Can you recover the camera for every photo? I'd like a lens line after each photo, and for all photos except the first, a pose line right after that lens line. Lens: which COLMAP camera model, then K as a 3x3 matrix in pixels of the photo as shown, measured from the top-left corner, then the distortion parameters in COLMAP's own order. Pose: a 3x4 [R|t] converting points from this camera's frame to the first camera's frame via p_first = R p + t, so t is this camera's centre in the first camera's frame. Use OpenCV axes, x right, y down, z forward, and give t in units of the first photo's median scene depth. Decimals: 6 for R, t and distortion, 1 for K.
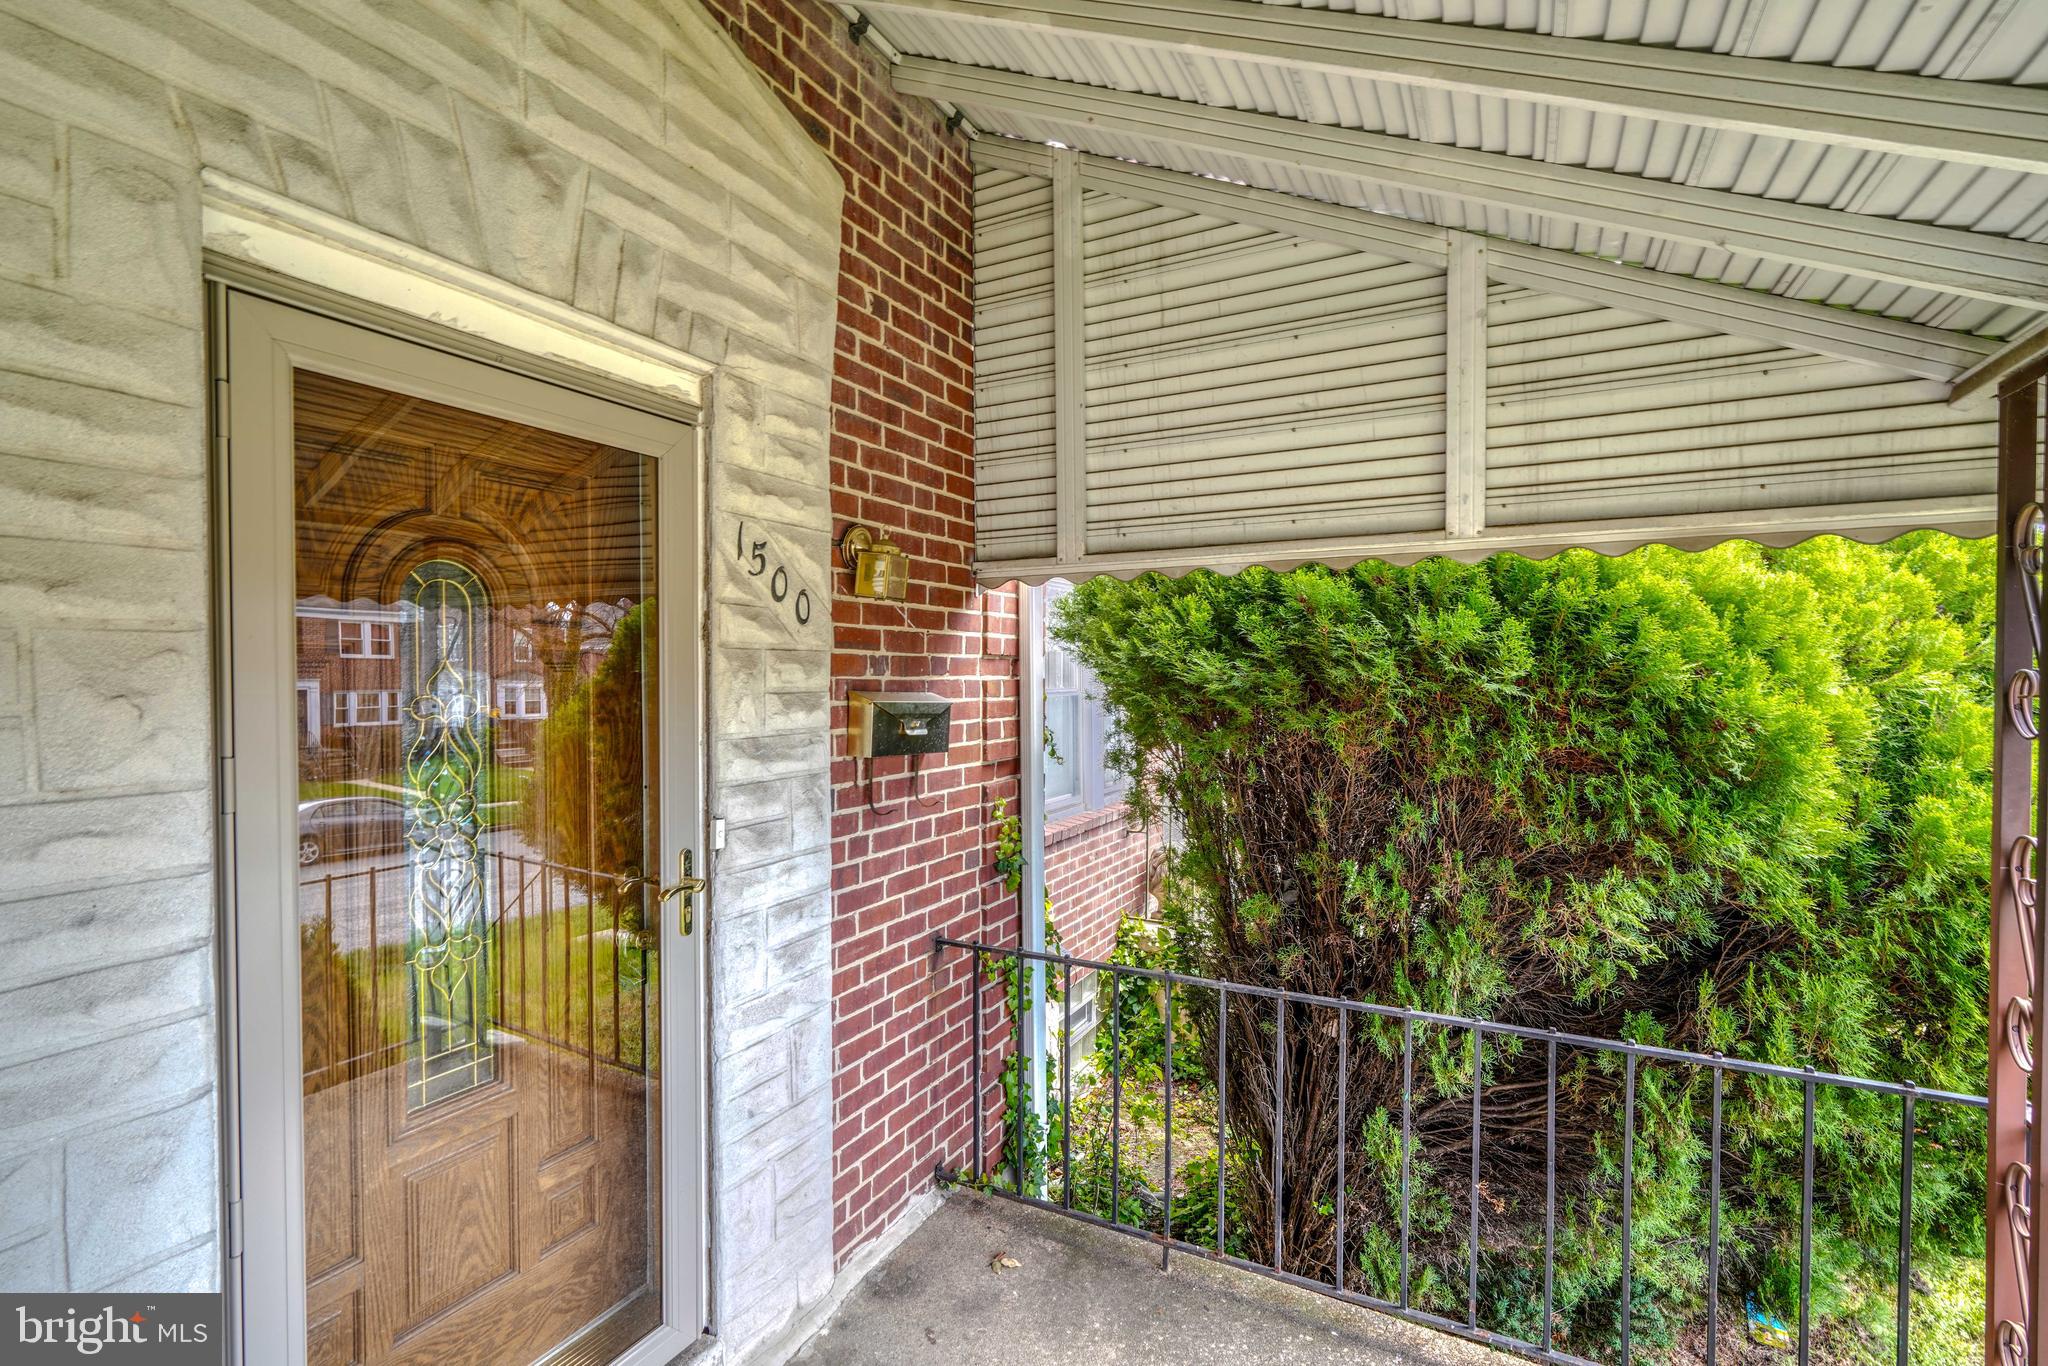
lens RADIAL K [[937.0, 0, 1033.7], [0, 937.0, 701.7], [0, 0, 1]] dist [-0.011467, 0.006284]
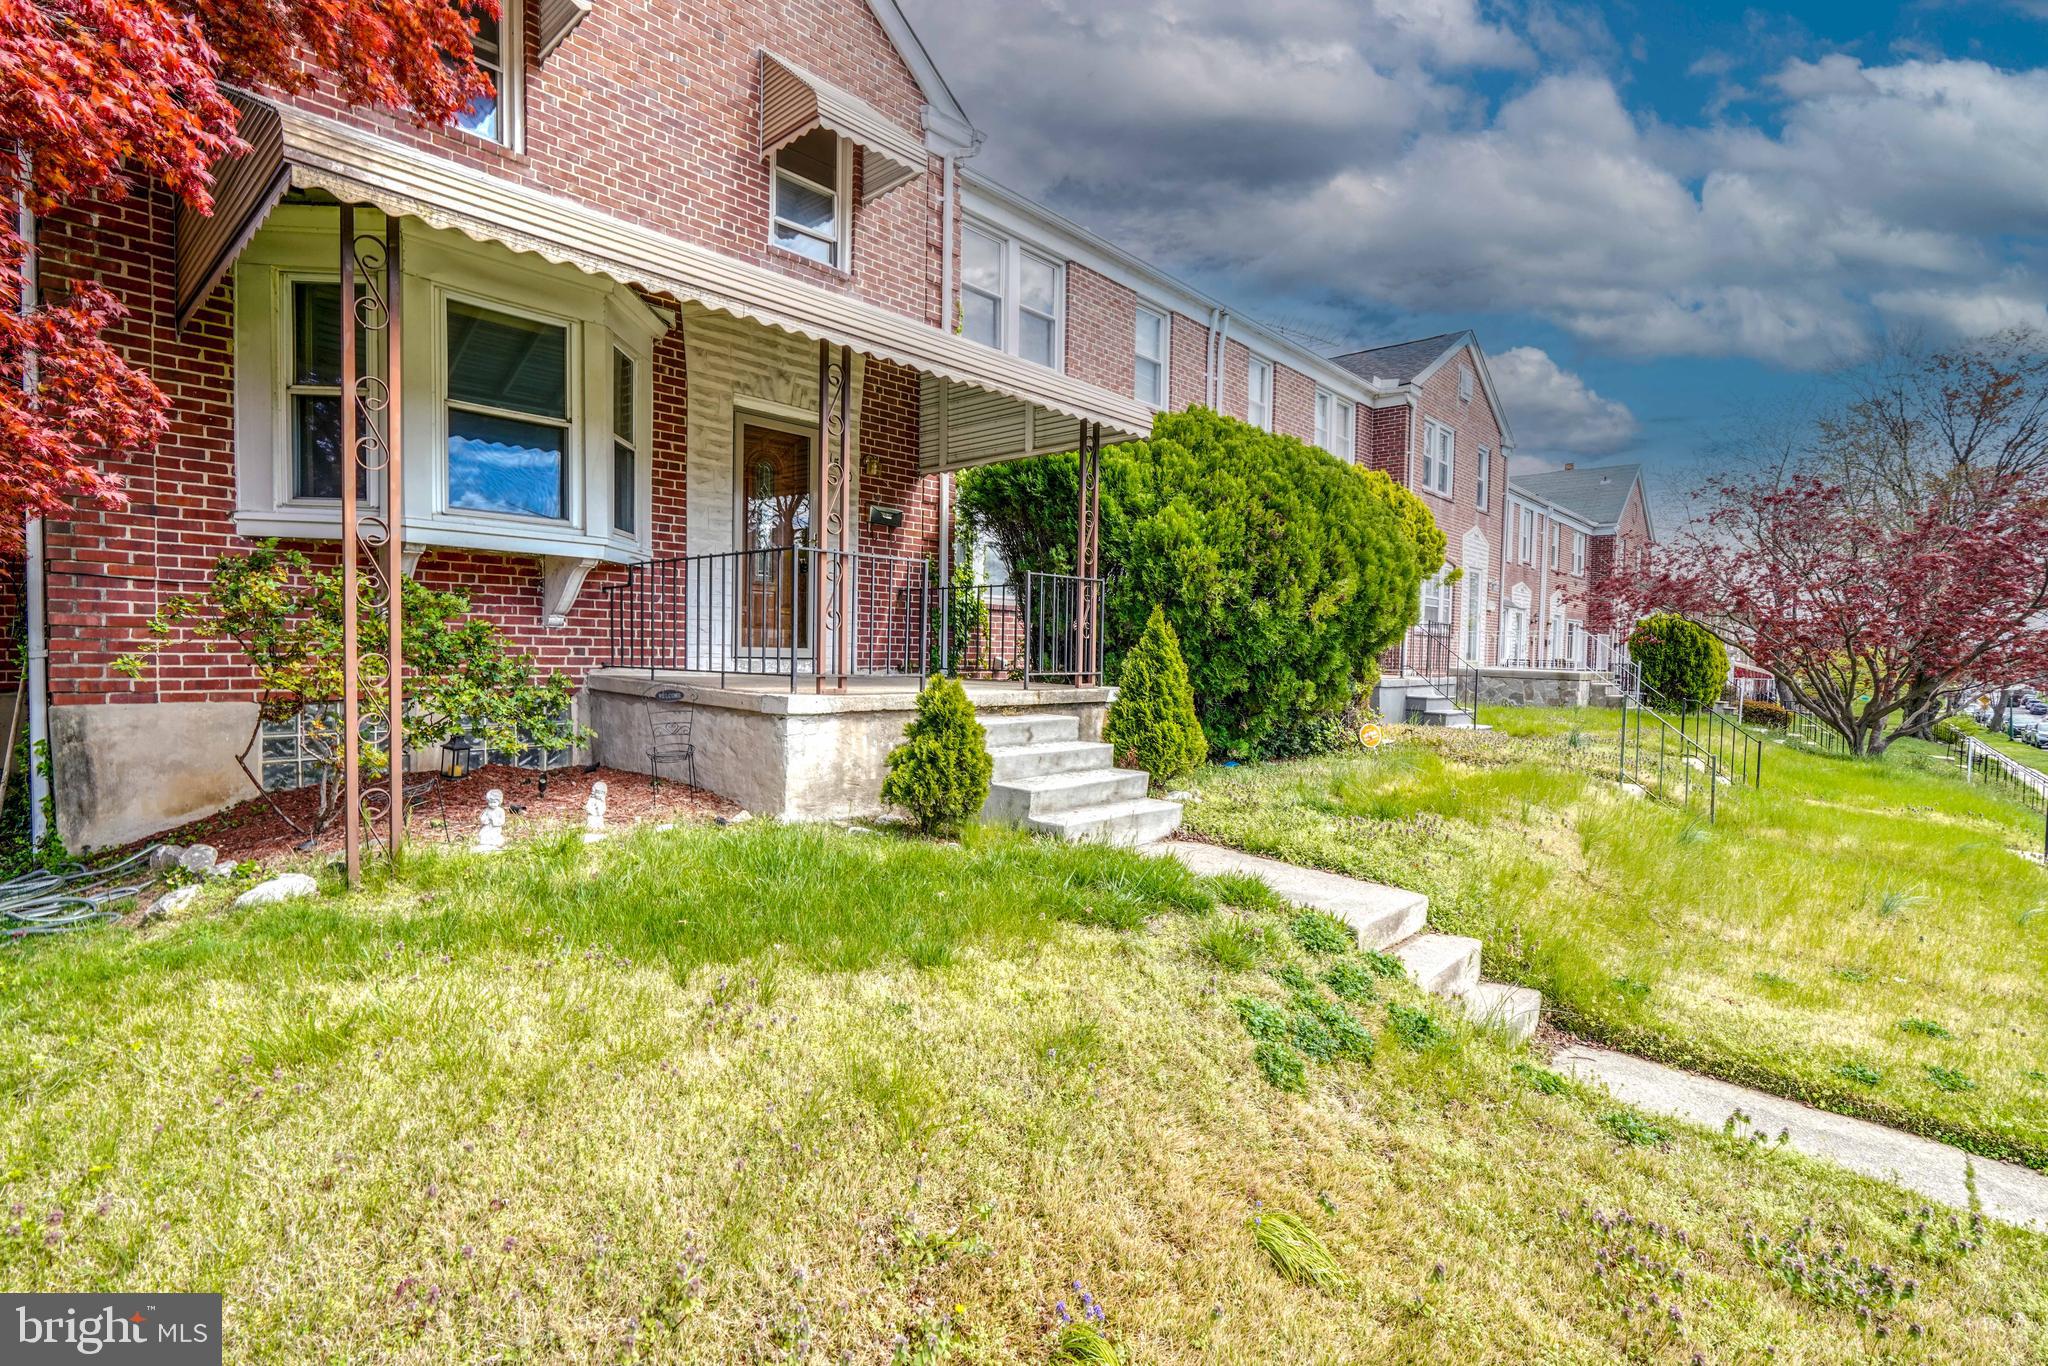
lens RADIAL K [[937.0, 0, 1058.6], [0, 937.0, 682.1], [0, 0, 1]] dist [-0.011467, 0.006284]
pose [[0.981137, 0.022262, -0.192029, 1.160149], [-0.019324, 0.999666, 0.017161, 0.565919], [0.192347, -0.013126, 0.981239, -2.225767]]
